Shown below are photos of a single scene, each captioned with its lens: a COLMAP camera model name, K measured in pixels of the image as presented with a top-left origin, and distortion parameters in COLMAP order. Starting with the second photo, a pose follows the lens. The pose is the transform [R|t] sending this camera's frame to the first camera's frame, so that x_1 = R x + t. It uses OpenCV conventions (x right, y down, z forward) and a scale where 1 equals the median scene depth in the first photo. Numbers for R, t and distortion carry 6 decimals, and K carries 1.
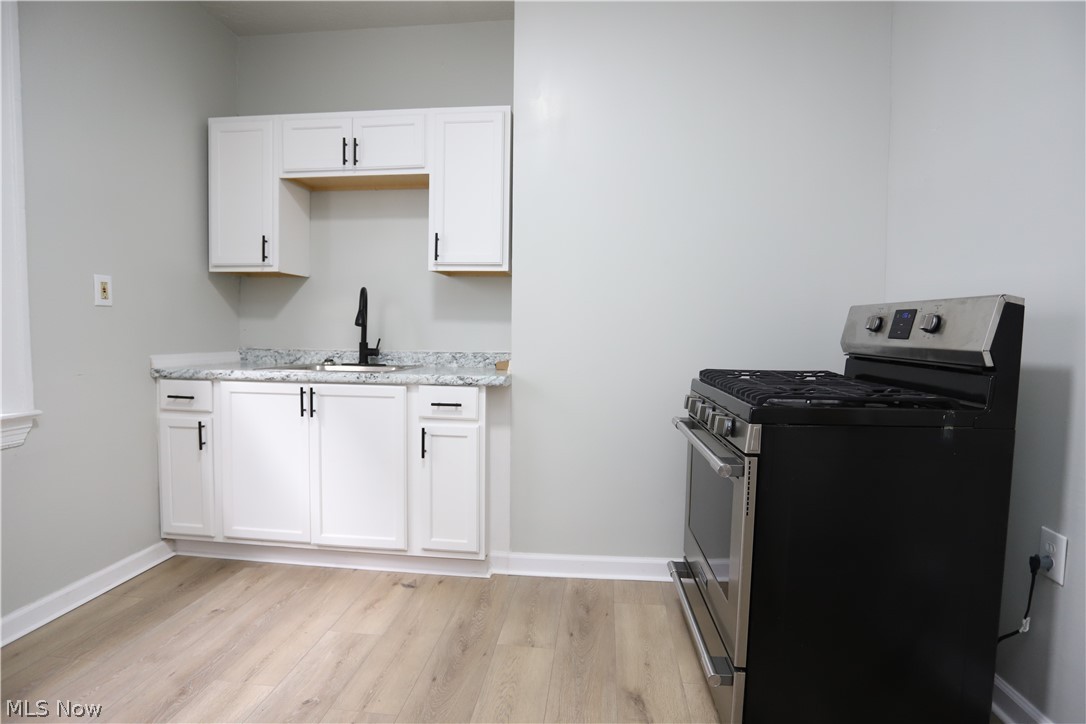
lens RADIAL K [[564.0, 0, 543.0], [0, 564.0, 362.0], [0, 0, 1]] dist [-0.065176, 0.033819]
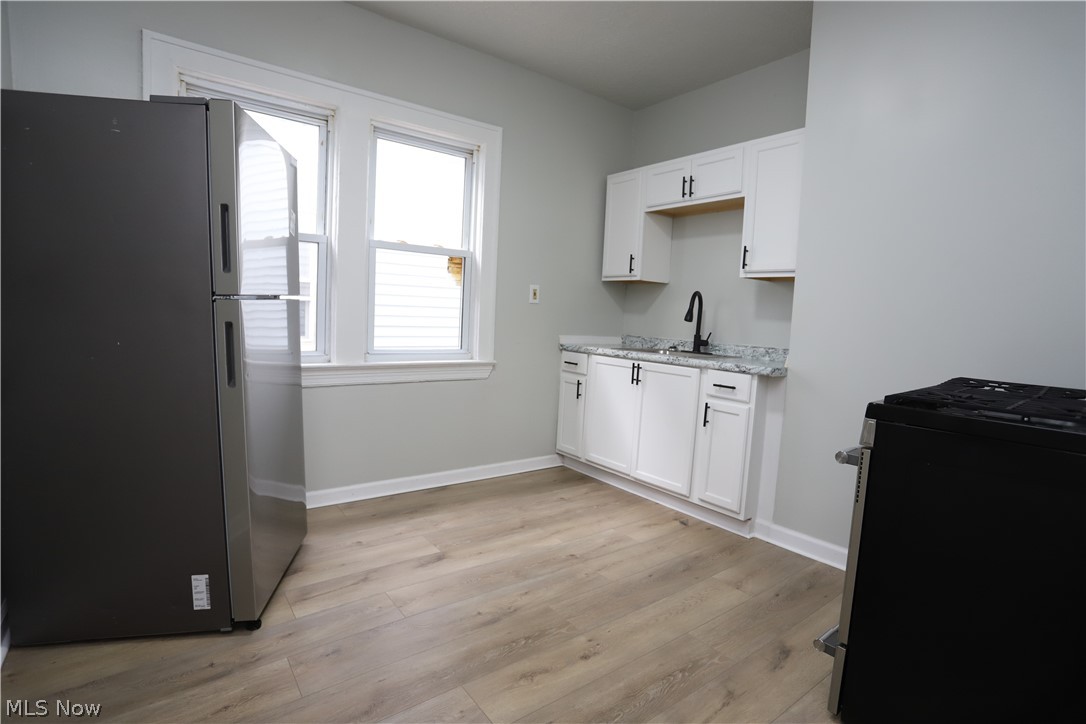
lens RADIAL K [[521.4, 0, 543.0], [0, 521.4, 362.0], [0, 0, 1]] dist [-0.053331, 0.000725]
pose [[0.691387, 0.085395, -0.717420, 0.337703], [-0.080991, 0.995892, 0.040490, 0.007923], [0.717931, 0.030110, 0.695463, -0.070940]]
